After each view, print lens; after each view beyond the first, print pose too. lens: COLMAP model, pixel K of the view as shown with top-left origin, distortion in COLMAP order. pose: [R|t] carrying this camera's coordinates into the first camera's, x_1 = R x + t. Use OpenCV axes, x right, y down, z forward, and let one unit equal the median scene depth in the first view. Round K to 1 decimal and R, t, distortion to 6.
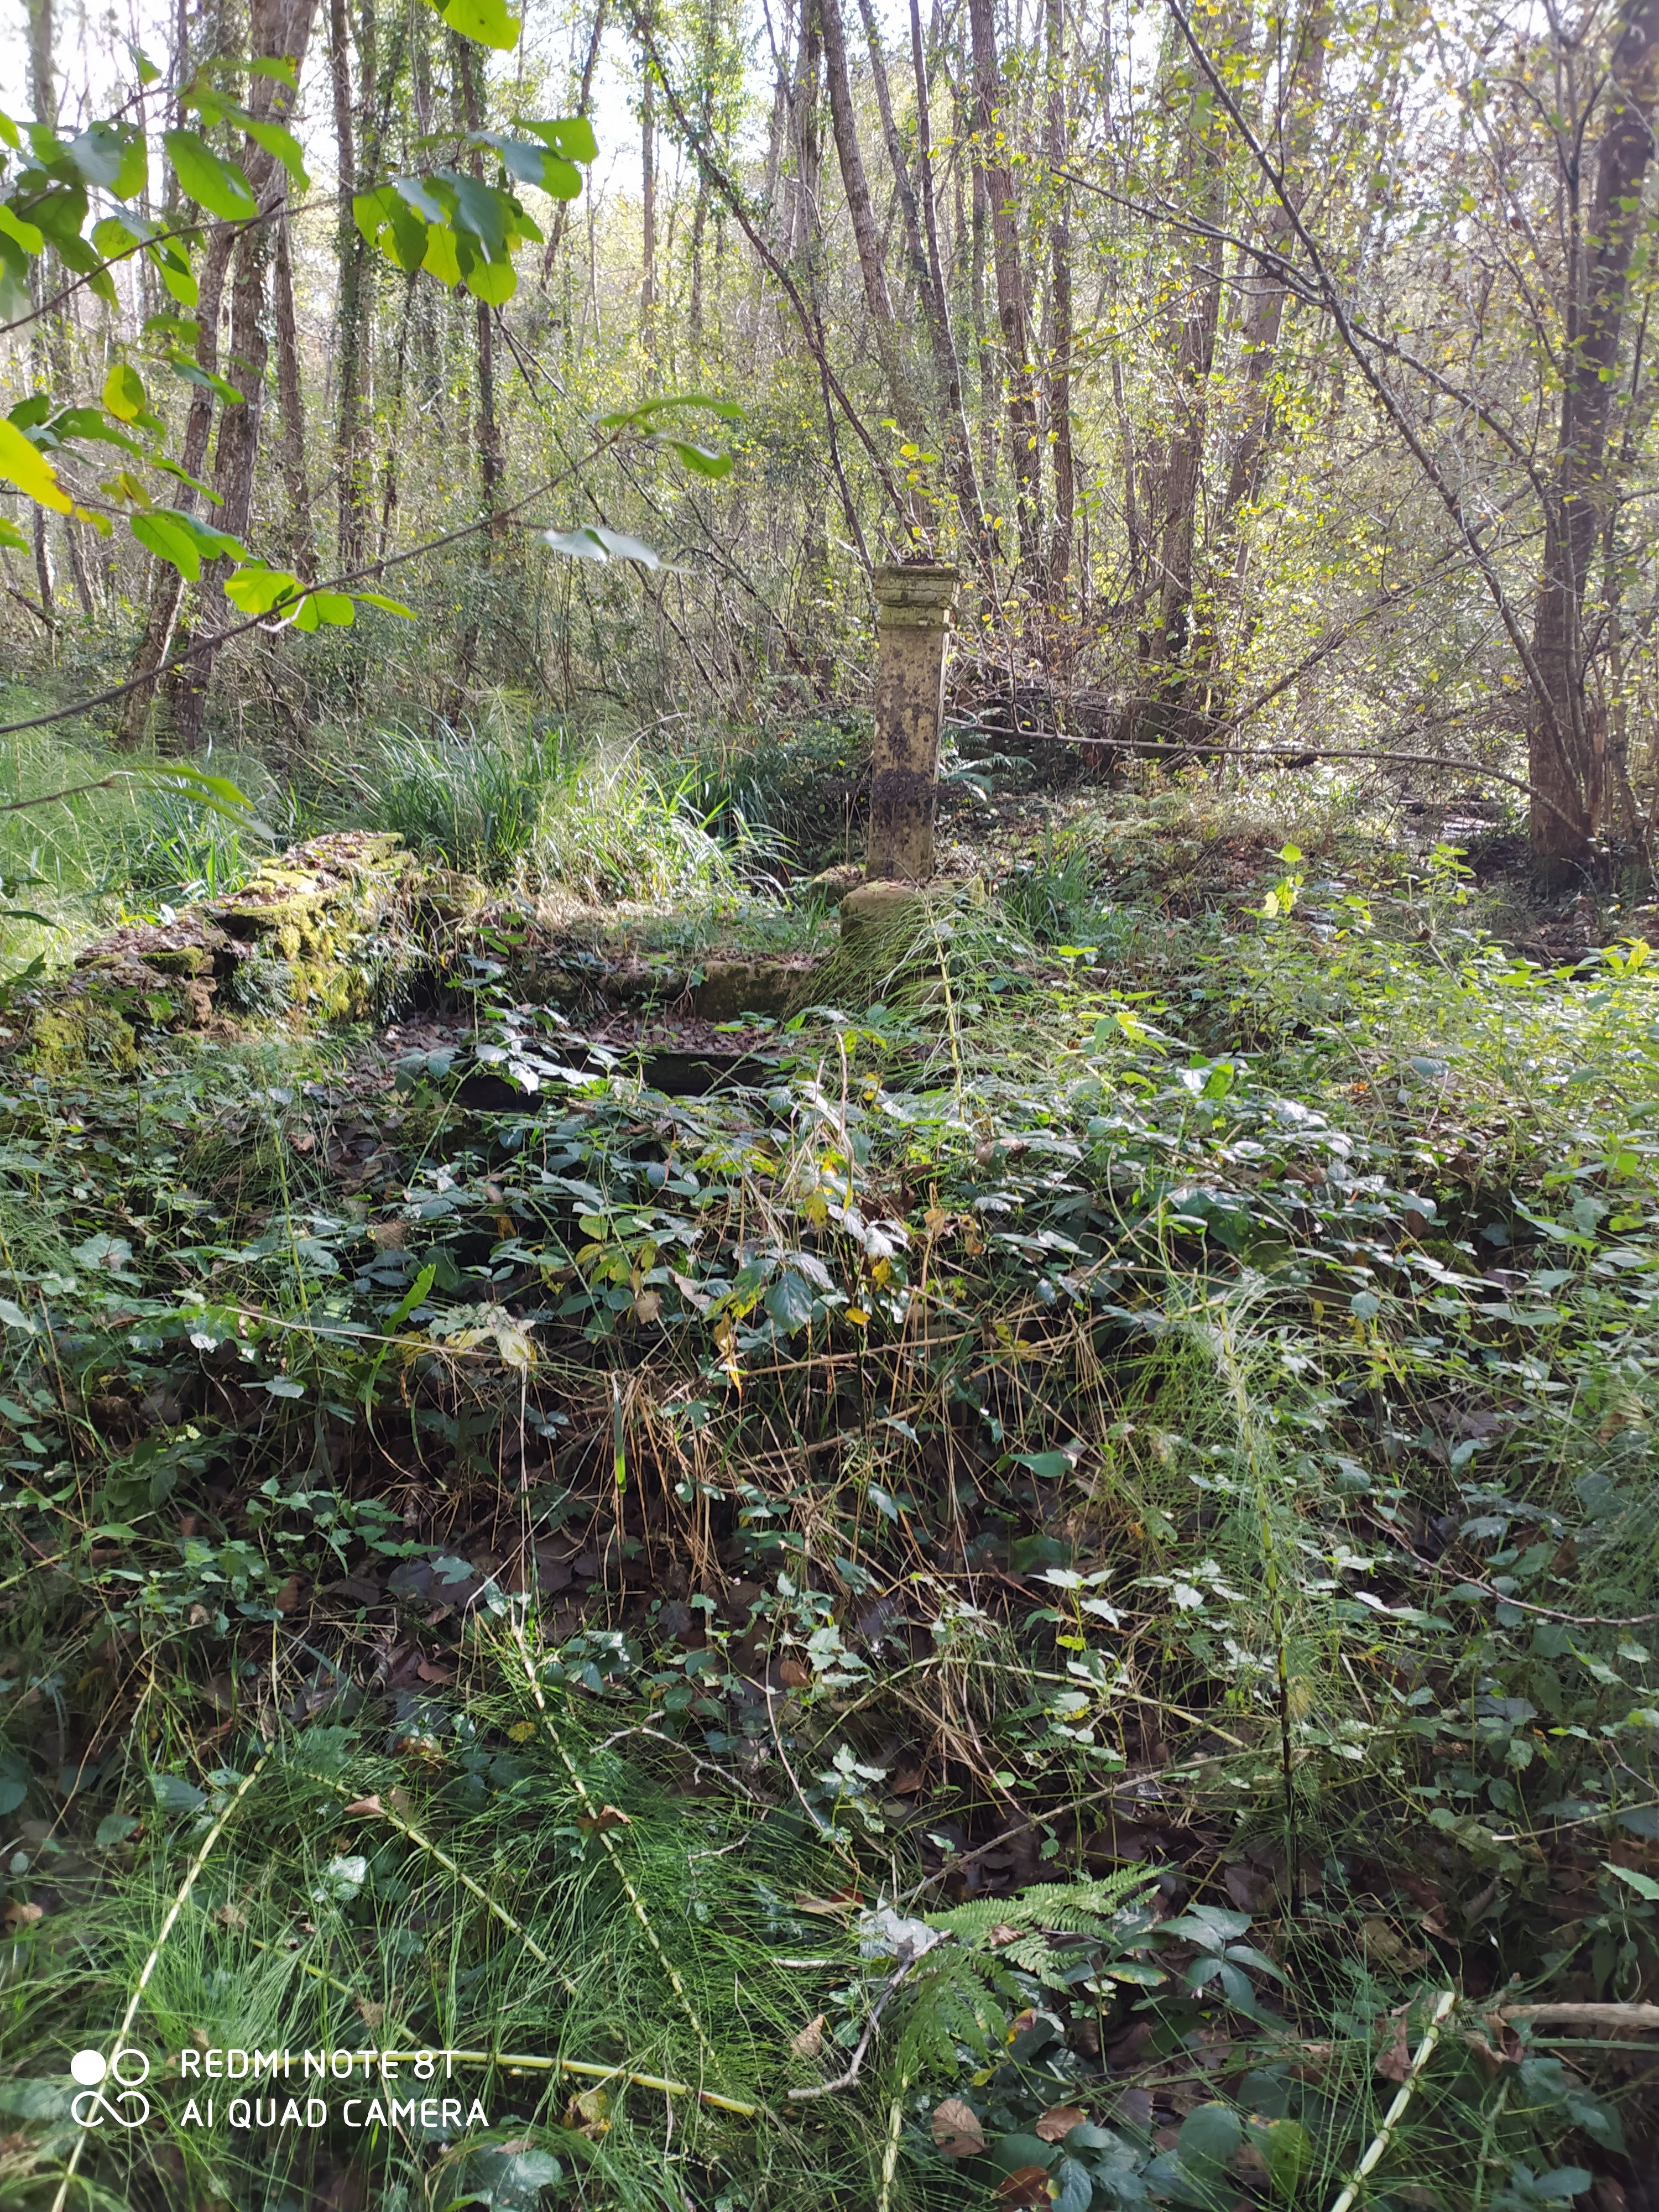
lens RADIAL K [[1714.8, 0, 815.3], [0, 1714.8, 1136.5], [0, 0, 1]] dist [0.123754, -0.117262]
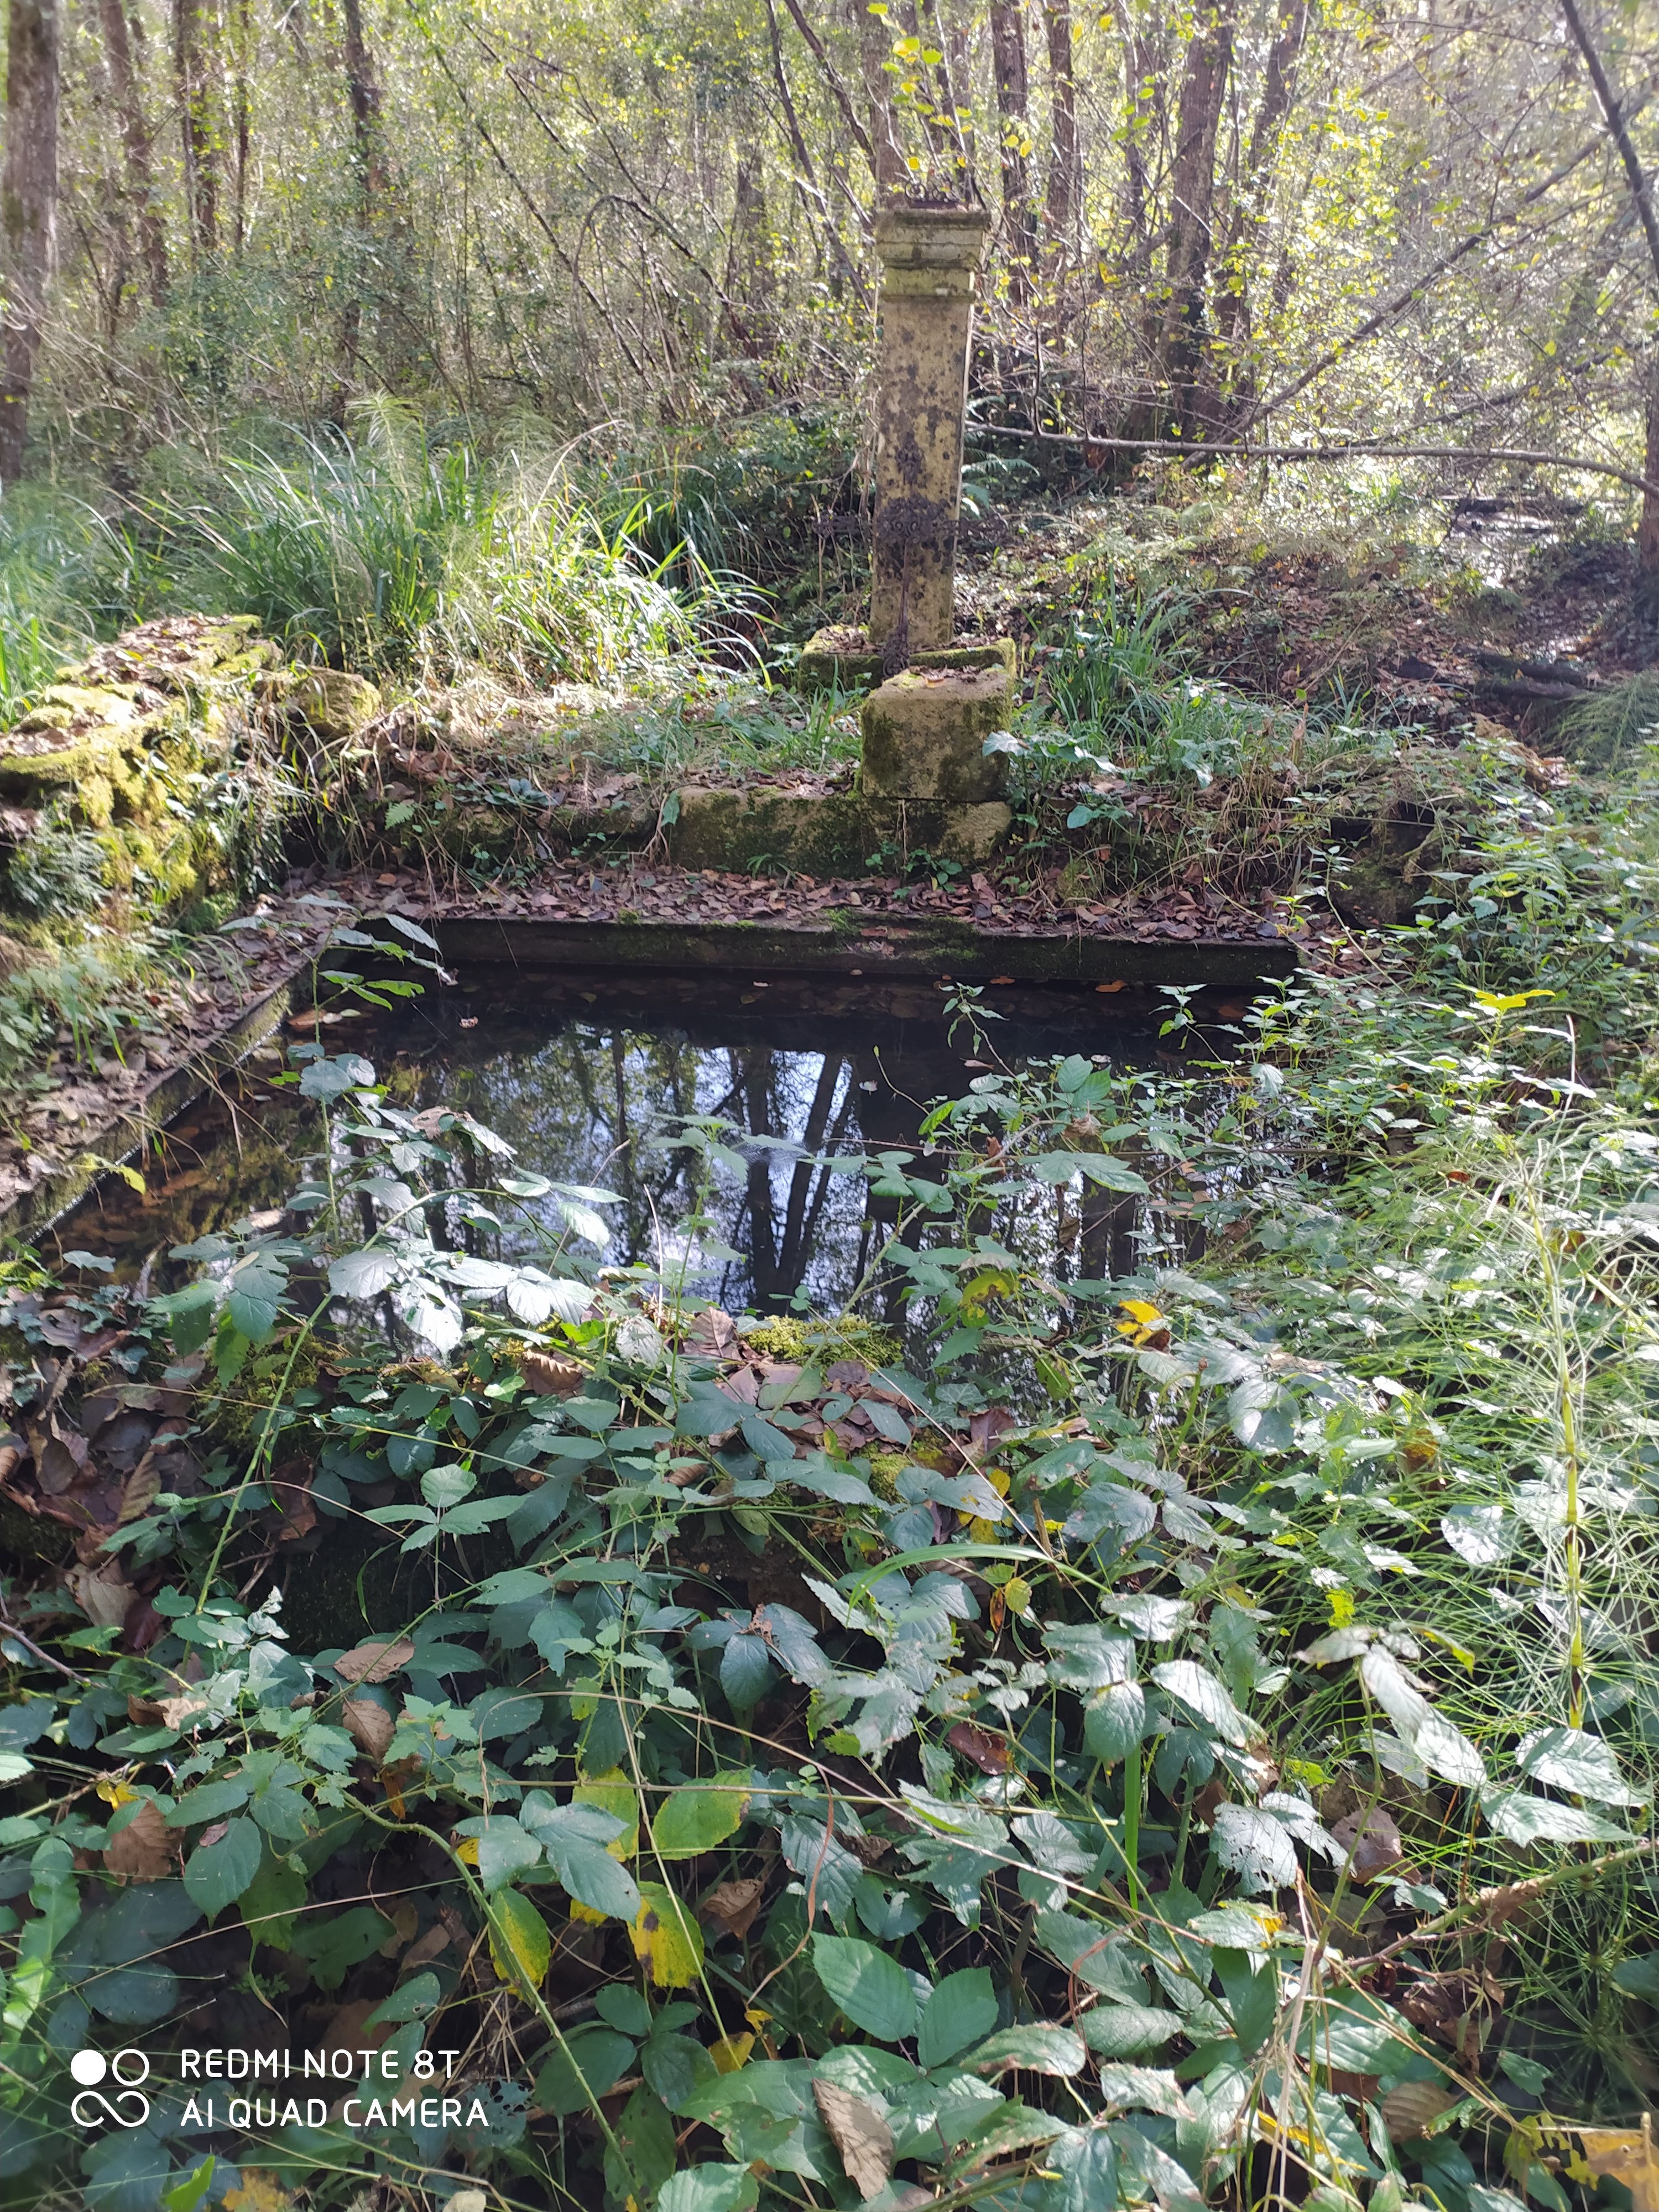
lens RADIAL K [[1714.8, 0, 815.3], [0, 1714.8, 1136.5], [0, 0, 1]] dist [0.123754, -0.117262]
pose [[0.998981, -0.034670, 0.028904, -0.027582], [0.029517, 0.986221, 0.162780, -0.062226], [-0.034149, -0.161760, 0.986239, 0.197871]]
